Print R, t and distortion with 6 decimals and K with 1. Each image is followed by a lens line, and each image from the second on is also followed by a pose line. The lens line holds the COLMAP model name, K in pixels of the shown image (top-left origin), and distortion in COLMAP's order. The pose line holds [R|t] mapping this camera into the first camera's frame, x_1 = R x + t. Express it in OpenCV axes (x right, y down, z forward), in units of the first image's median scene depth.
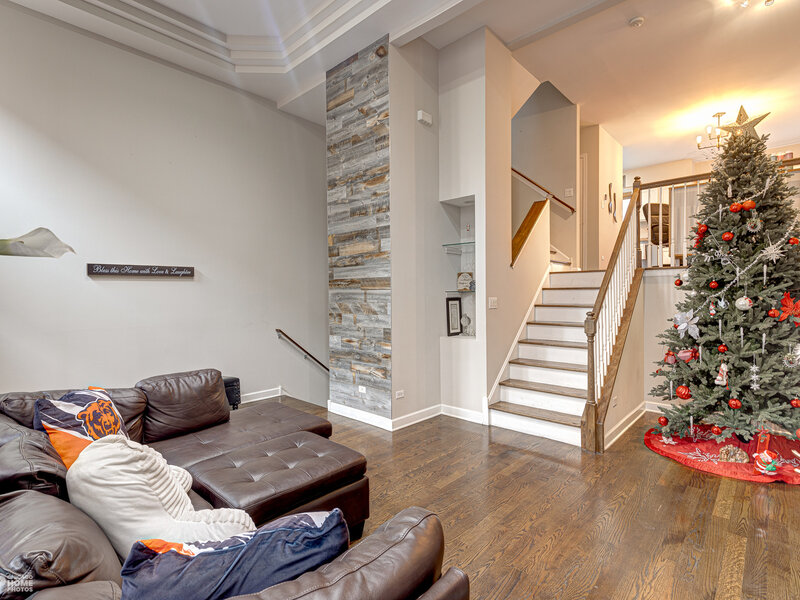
lens RADIAL K [[402.2, 0, 400.0], [0, 402.2, 300.0], [0, 0, 1]] dist [0.001901, 0.000022]
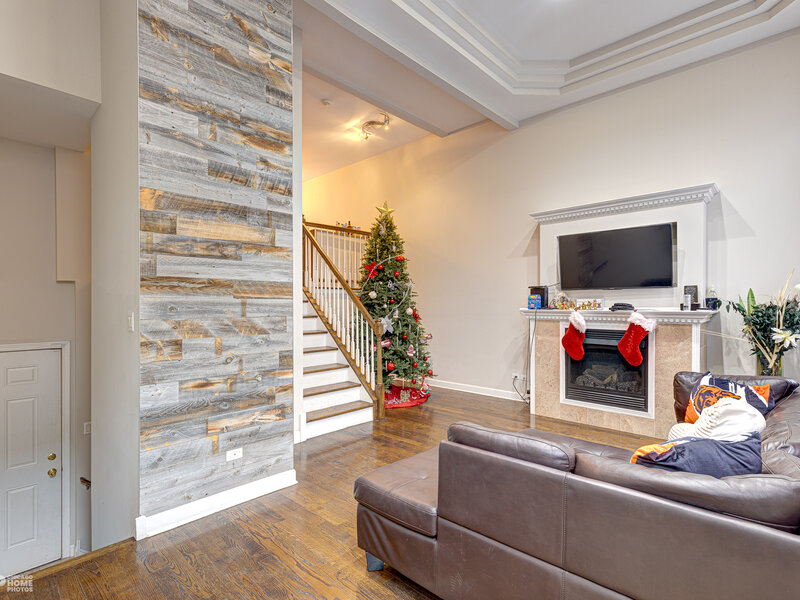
lens RADIAL K [[405.1, 0, 399.7], [0, 405.1, 309.5], [0, 0, 1]] dist [0.002495, -0.000527]
pose [[0.013620, -0.002229, 0.999905, -0.749287], [0.017144, 0.999851, 0.001995, -0.003821], [-0.999760, 0.017115, 0.013656, 0.743252]]
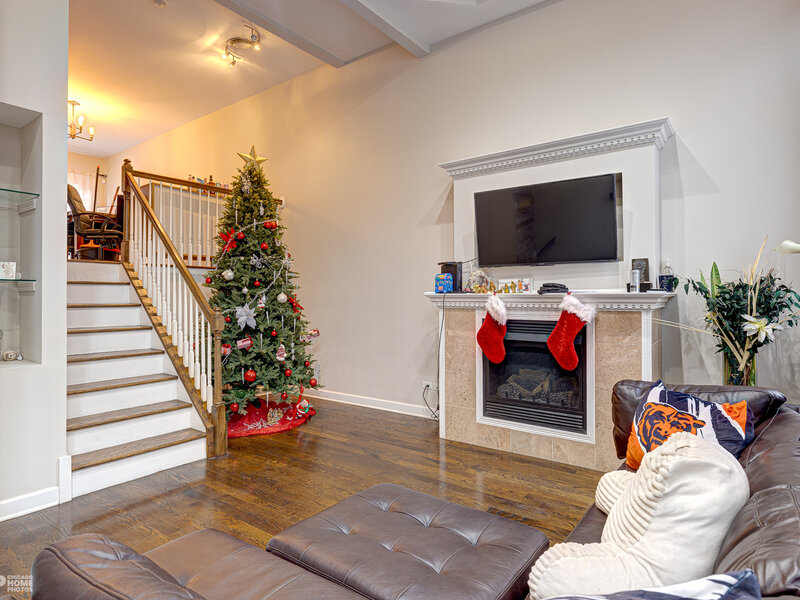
lens RADIAL K [[461.8, 0, 401.2], [0, 461.8, 296.2], [0, 0, 1]] dist [-0.002724, 0.000203]
pose [[-0.107813, 0.013037, 0.994086, -0.525733], [0.019341, 0.999752, -0.011014, 0.019384], [-0.993983, 0.018039, -0.108039, 0.562639]]
